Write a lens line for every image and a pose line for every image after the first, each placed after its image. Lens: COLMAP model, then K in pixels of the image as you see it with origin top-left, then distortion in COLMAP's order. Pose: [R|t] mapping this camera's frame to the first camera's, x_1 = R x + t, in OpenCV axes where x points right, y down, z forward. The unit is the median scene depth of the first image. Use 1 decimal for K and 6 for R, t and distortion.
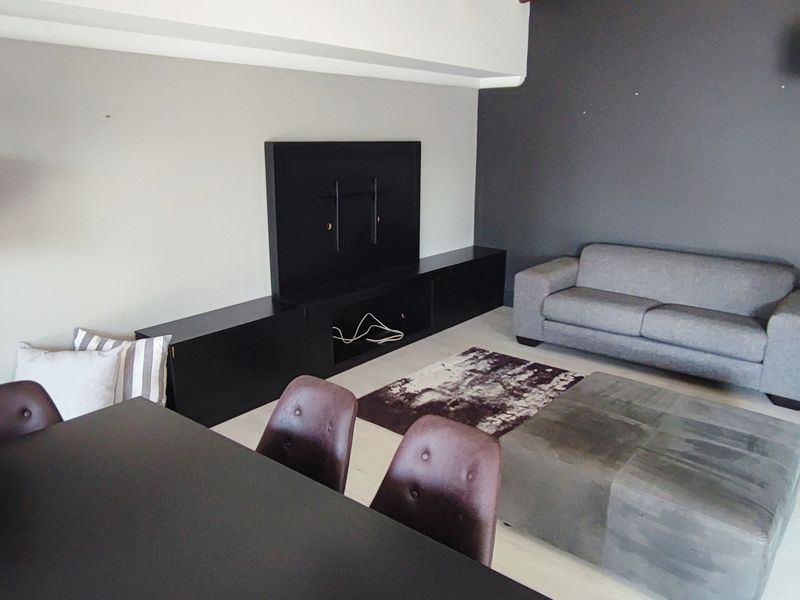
lens RADIAL K [[616.5, 0, 397.7], [0, 616.5, 282.0], [0, 0, 1]] dist [-0.008630, 0.003597]
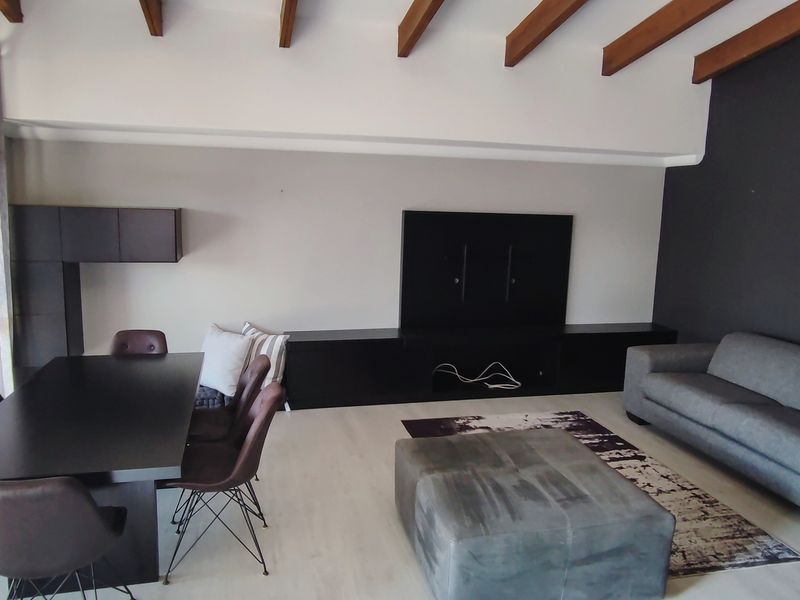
lens RADIAL K [[616.5, 0, 397.7], [0, 616.5, 282.0], [0, 0, 1]] dist [-0.008630, 0.003597]
pose [[0.802793, 0.098656, -0.588040, 0.517408], [-0.165122, 0.984430, -0.060267, 0.005079], [0.572939, 0.145480, 0.806583, -0.044782]]
